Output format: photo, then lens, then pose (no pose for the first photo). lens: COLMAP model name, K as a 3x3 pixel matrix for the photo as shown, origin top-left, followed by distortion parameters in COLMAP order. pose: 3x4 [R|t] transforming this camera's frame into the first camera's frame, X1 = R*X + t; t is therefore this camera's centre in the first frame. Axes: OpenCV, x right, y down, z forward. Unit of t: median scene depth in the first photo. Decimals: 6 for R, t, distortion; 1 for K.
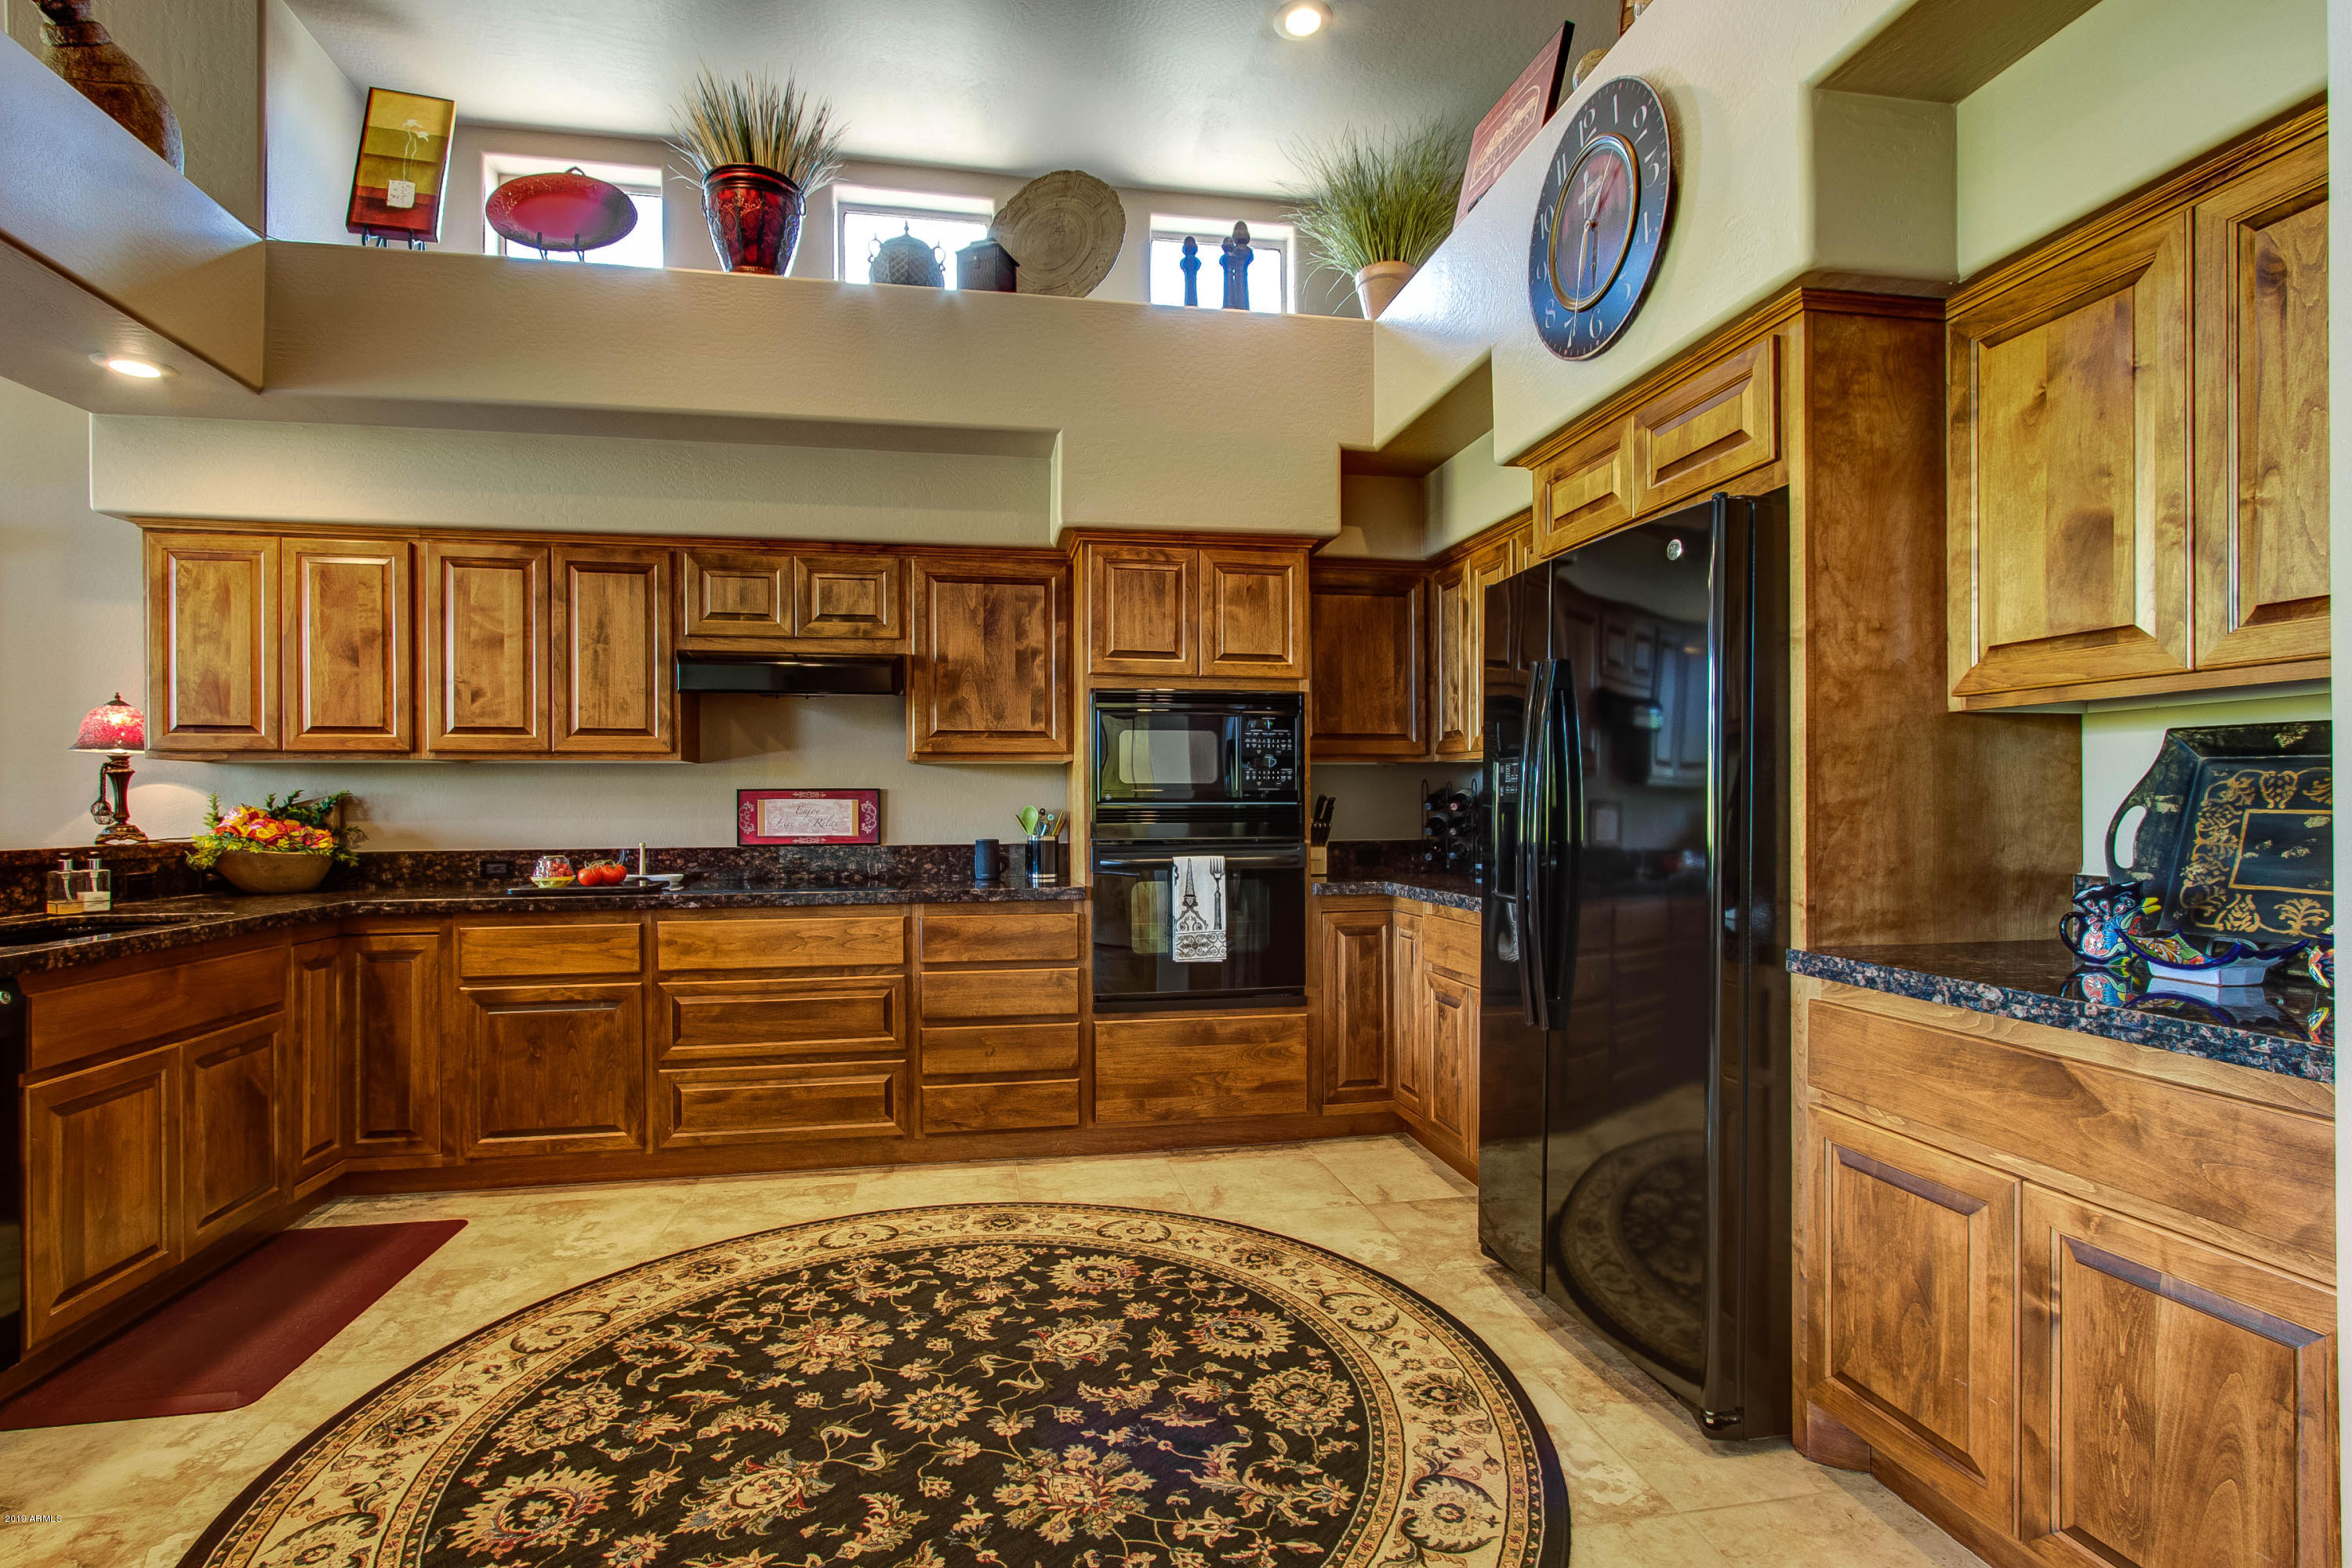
lens RADIAL K [[1113.0, 0, 1191.7], [0, 1113.0, 809.5], [0, 0, 1]] dist [-0.010308, 0.002252]
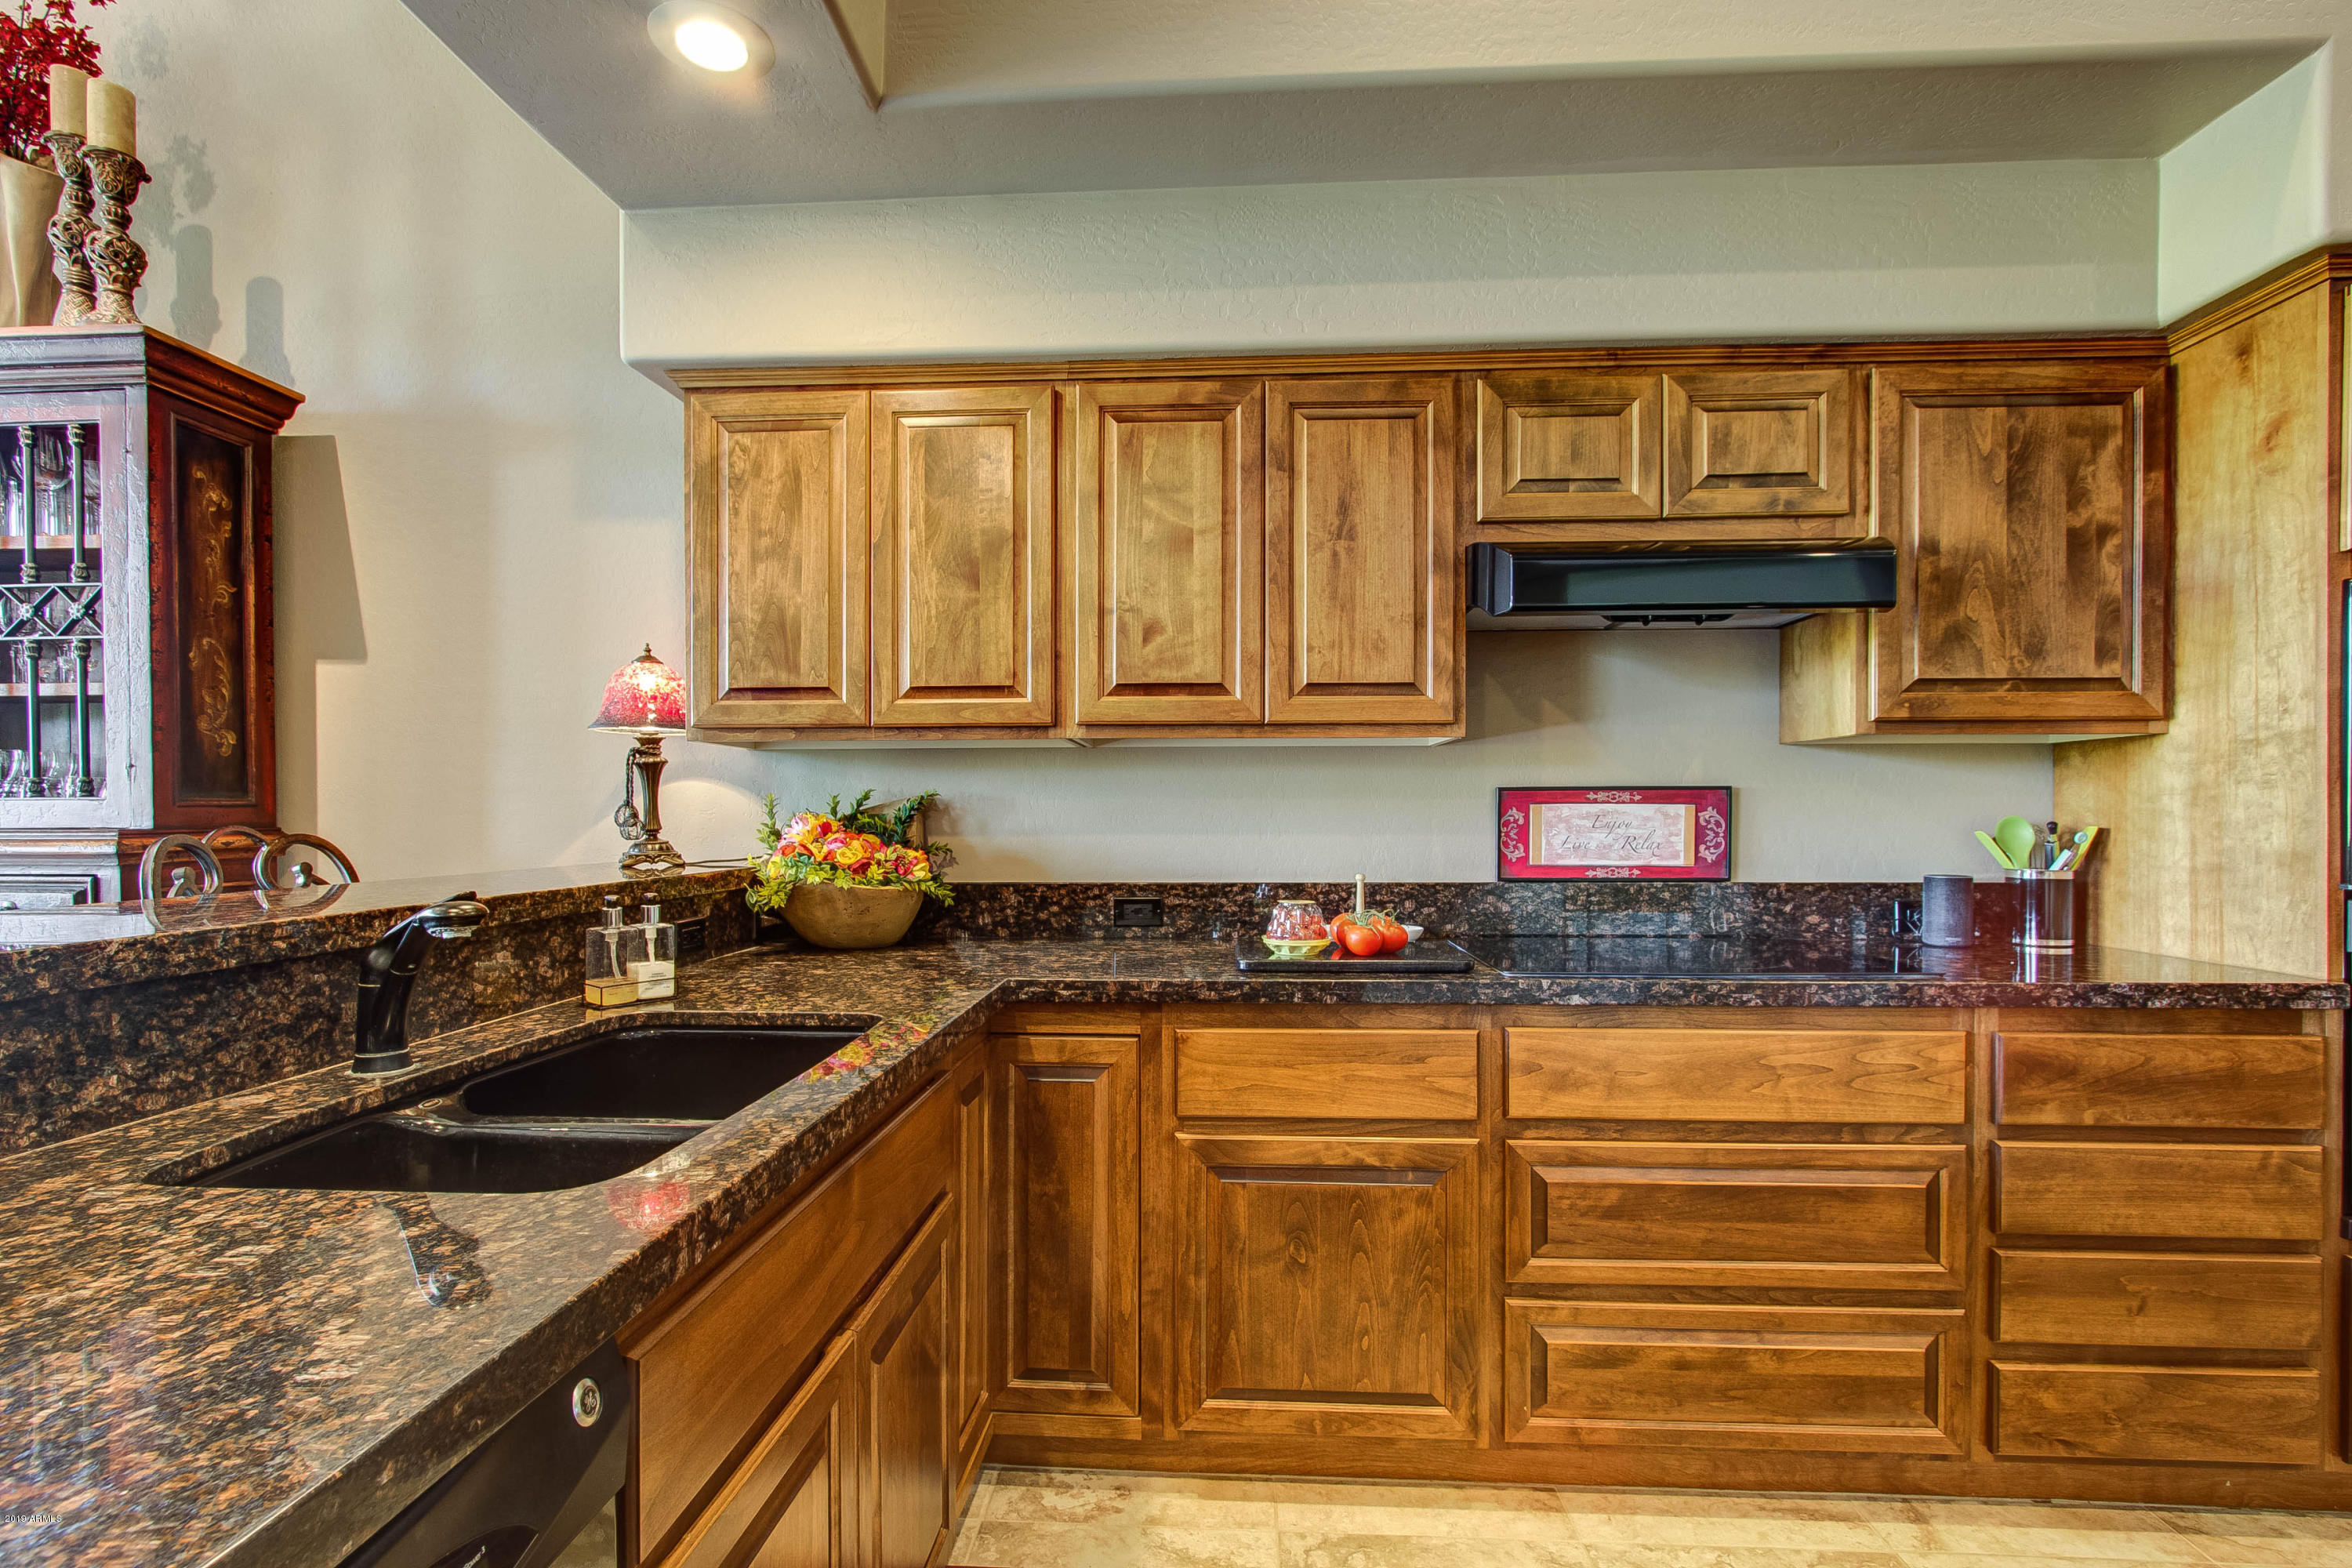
lens RADIAL K [[1113.0, 0, 1203.2], [0, 1113.0, 818.5], [0, 0, 1]] dist [-0.010308, 0.002252]
pose [[0.971597, 0.004654, -0.236596, -0.482794], [-0.004046, 0.999987, 0.003053, -0.002721], [0.236607, -0.002009, 0.971603, 0.422697]]
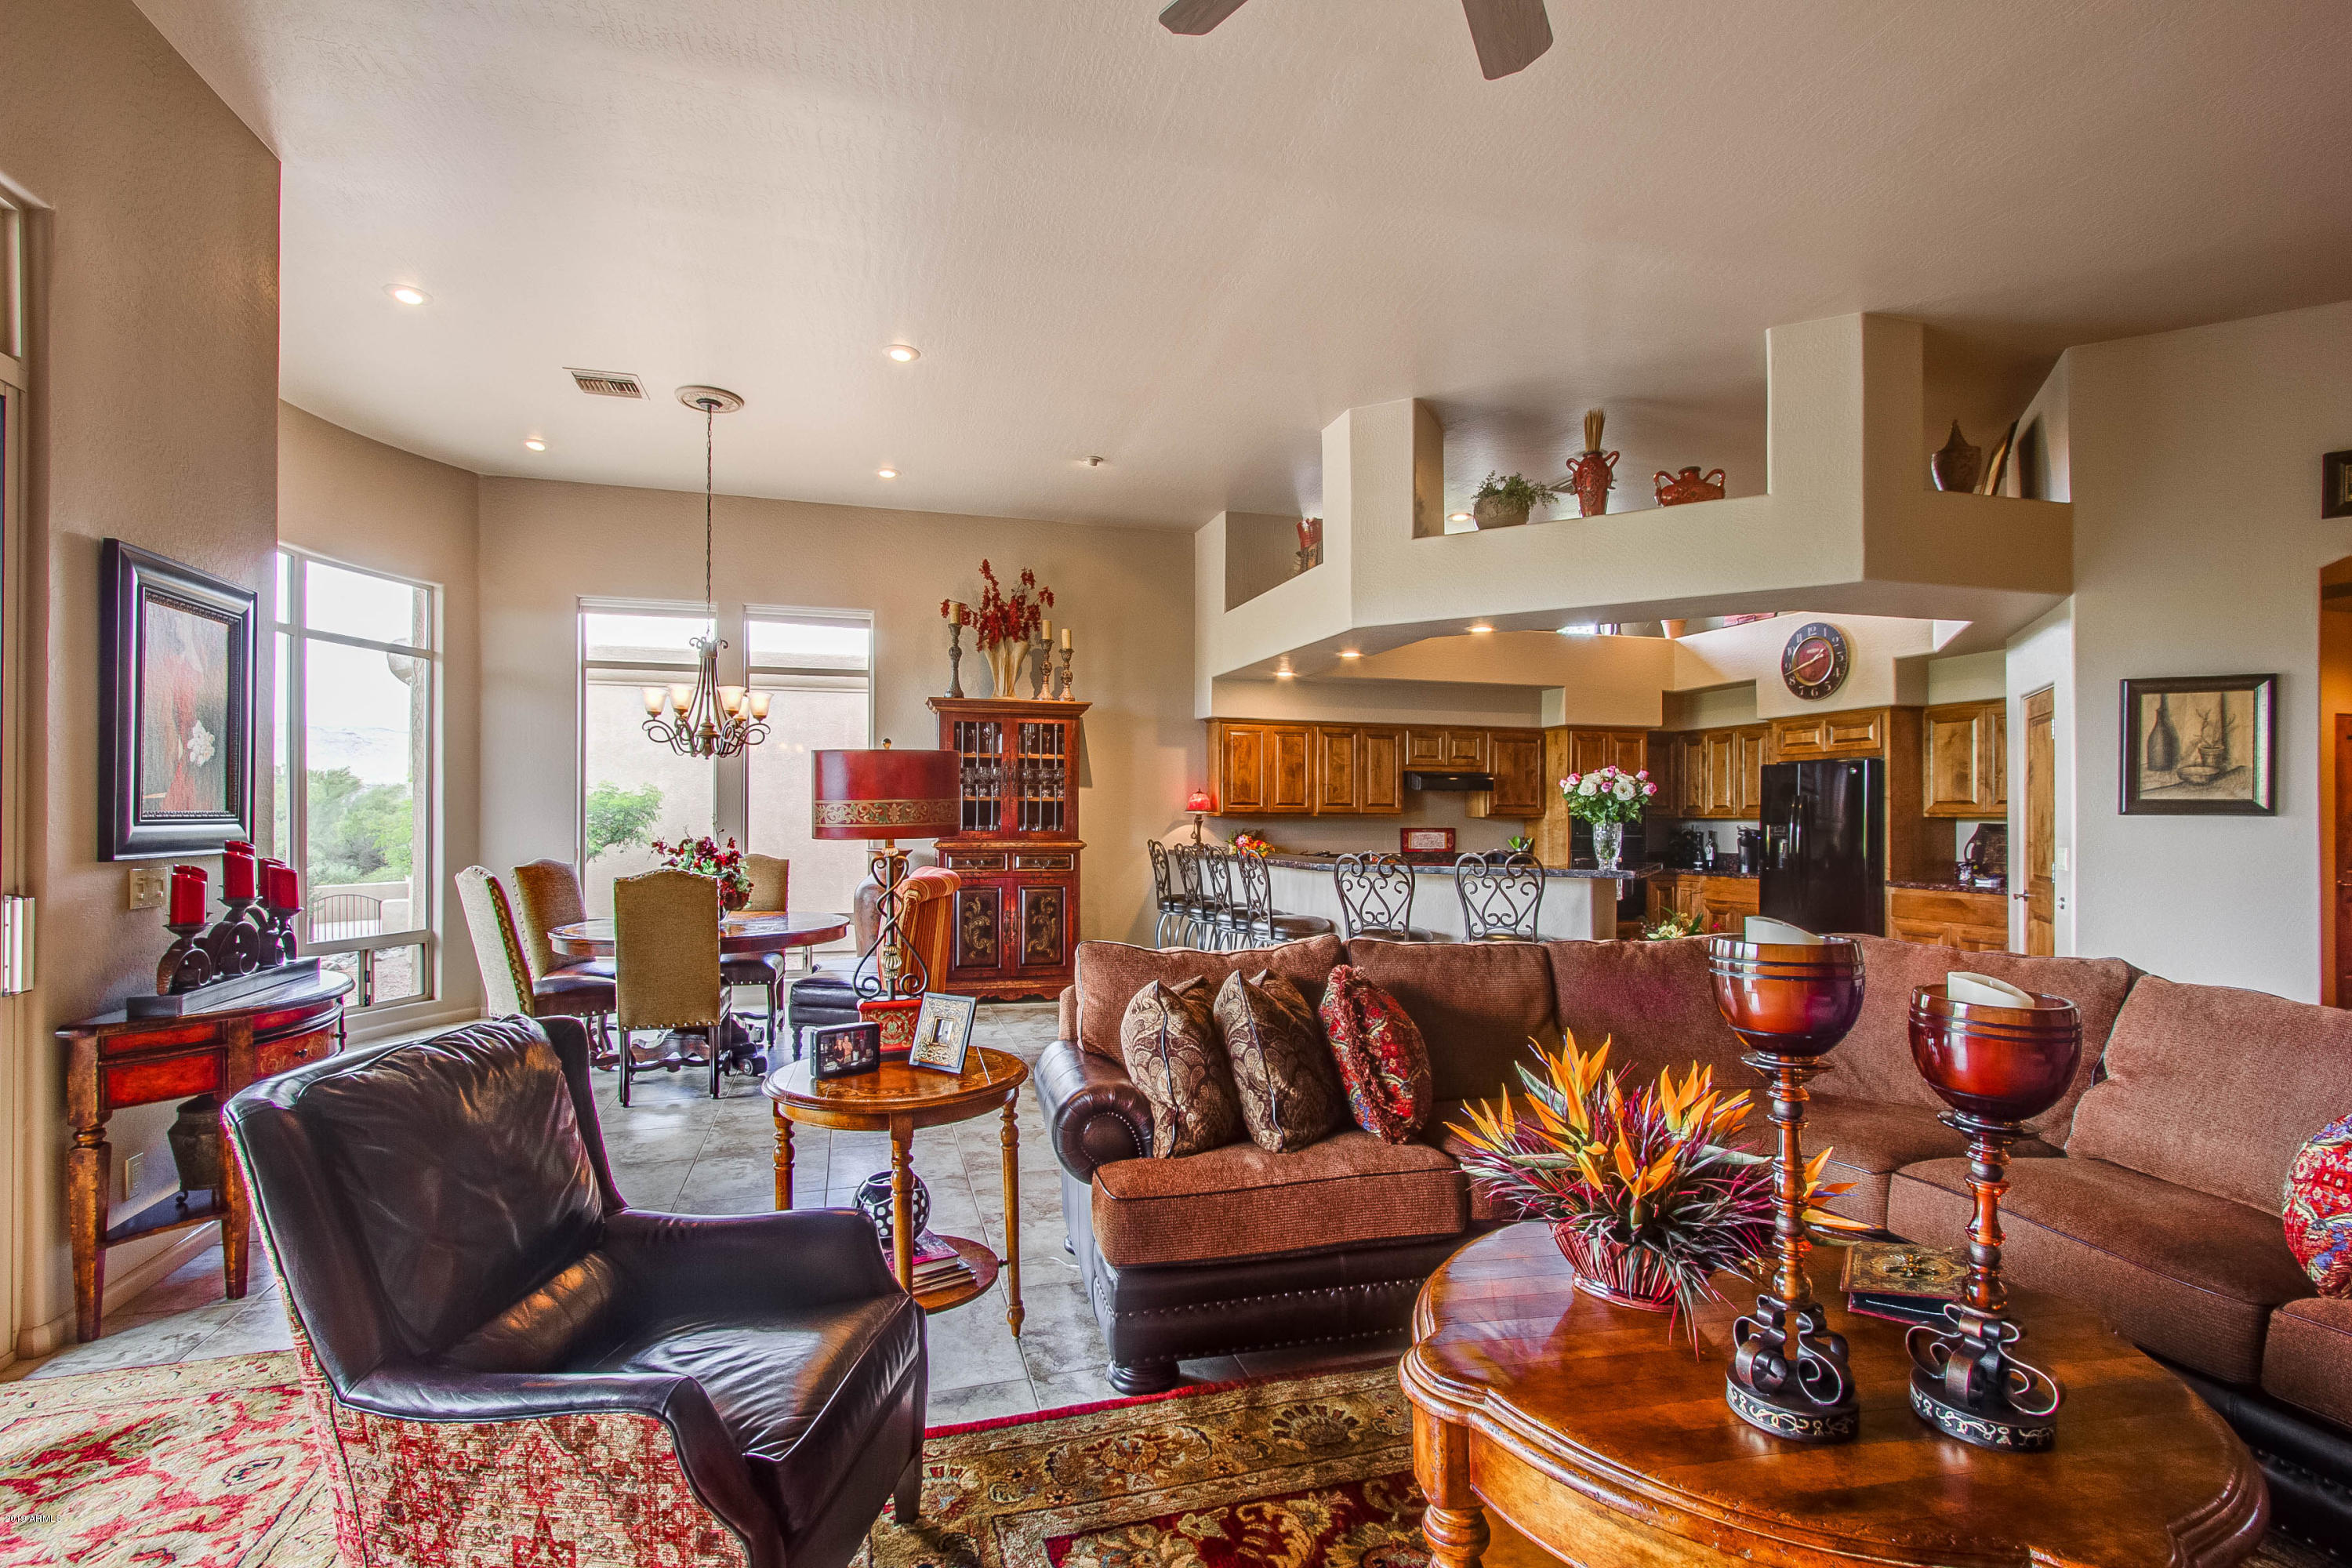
lens RADIAL K [[1113.0, 0, 1156.3], [0, 1113.0, 805.4], [0, 0, 1]] dist [-0.010308, 0.002252]
pose [[0.994011, 0.008785, 0.108928, -1.327227], [-0.007072, 0.999845, -0.016104, -0.028201], [-0.109053, 0.015237, 0.993919, -1.406364]]
